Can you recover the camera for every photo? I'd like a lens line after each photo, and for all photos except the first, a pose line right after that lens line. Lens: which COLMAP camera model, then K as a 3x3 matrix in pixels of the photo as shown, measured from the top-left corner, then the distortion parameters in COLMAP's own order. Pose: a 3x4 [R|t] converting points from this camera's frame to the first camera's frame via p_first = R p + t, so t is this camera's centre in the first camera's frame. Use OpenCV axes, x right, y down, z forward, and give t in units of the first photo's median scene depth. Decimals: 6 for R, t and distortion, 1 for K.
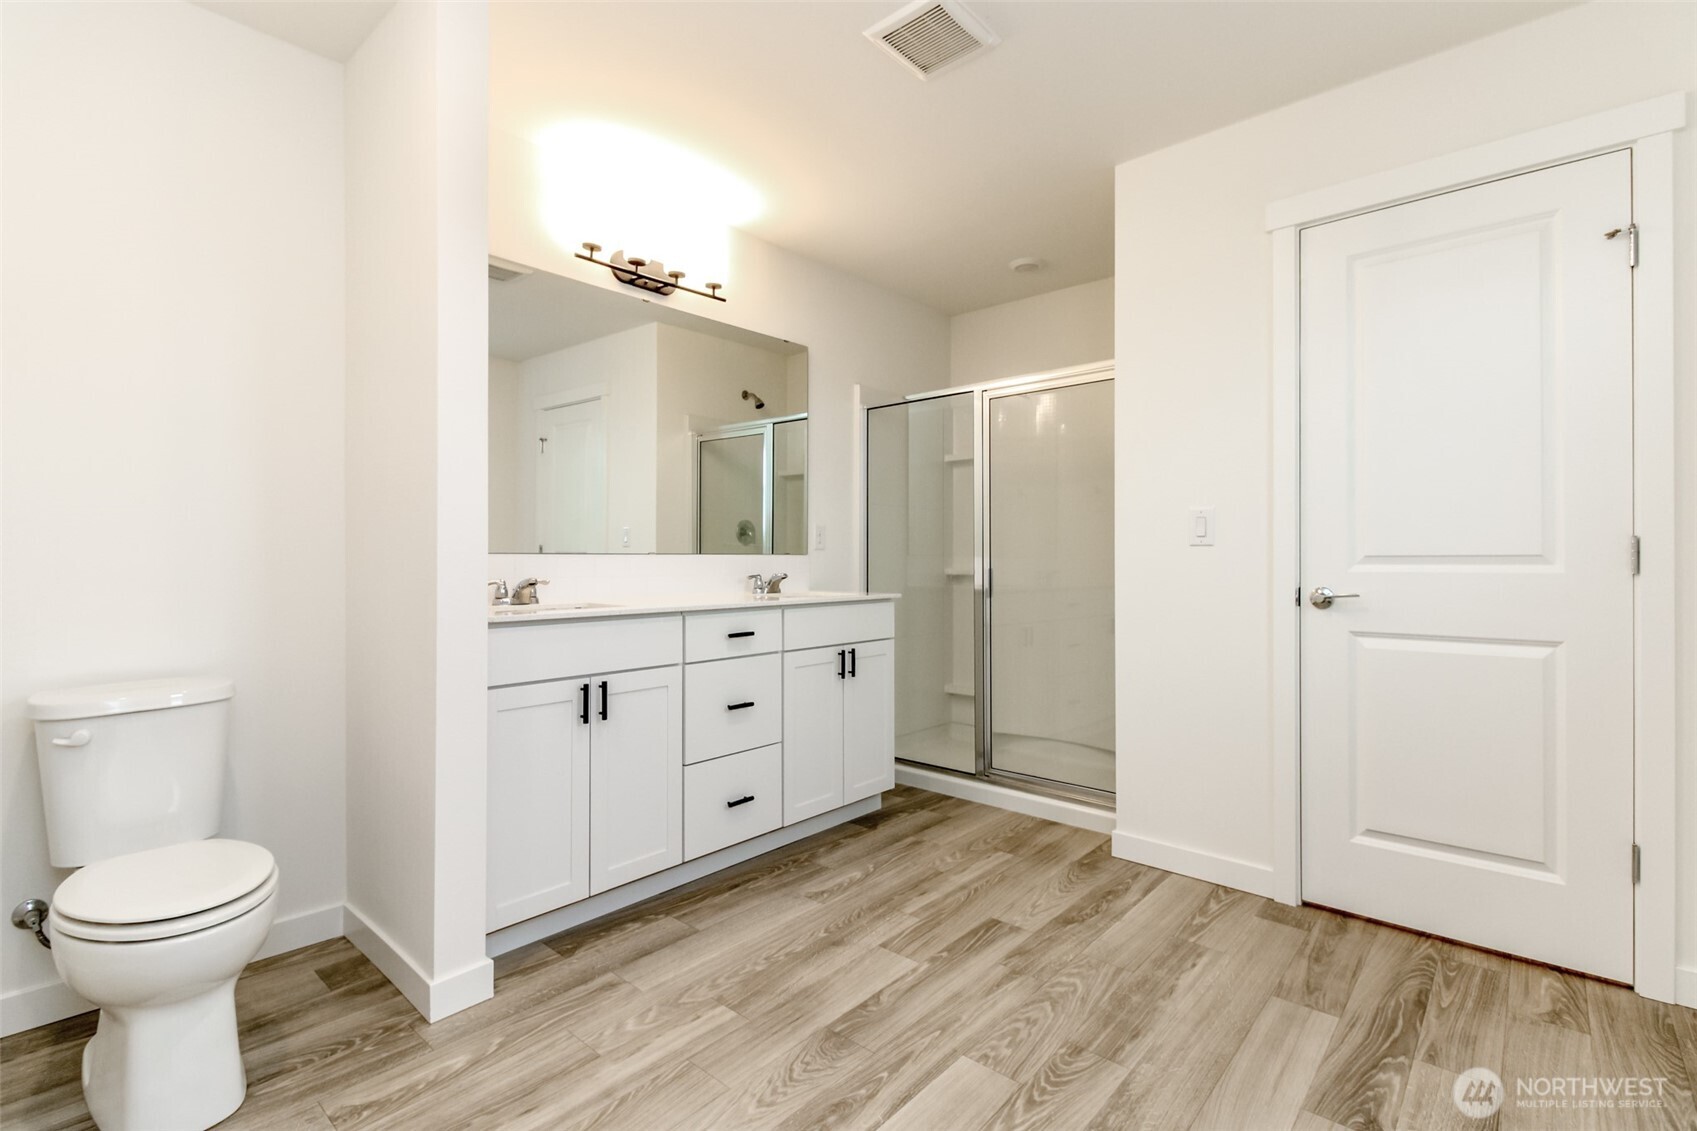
lens RADIAL K [[773.2, 0, 844.6], [0, 773.2, 538.1], [0, 0, 1]] dist [0.015943, -0.009088]
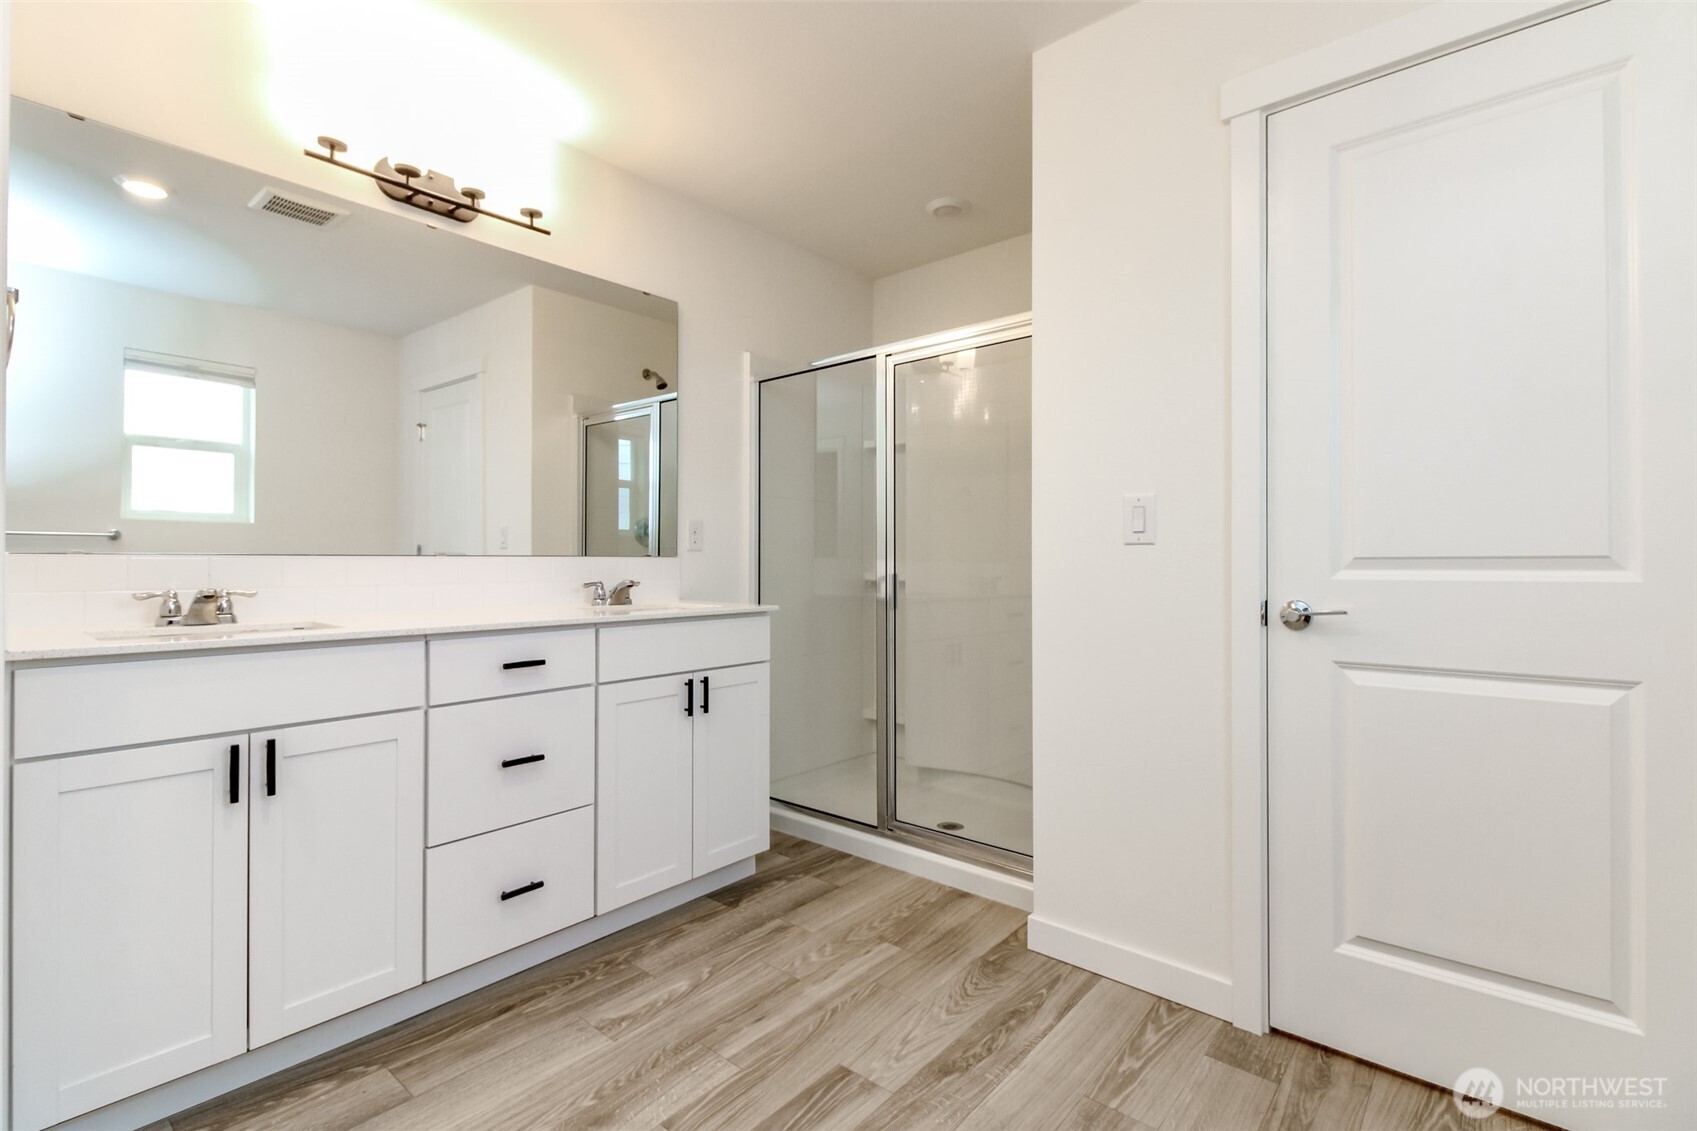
lens RADIAL K [[773.8, 0, 845.8], [0, 773.8, 539.8], [0, 0, 1]] dist [0.014606, -0.008129]
pose [[0.999770, 0.000688, 0.021437, 0.158003], [-0.000644, 0.999998, -0.002096, 0.007044], [-0.021439, 0.002082, 0.999768, 0.251094]]
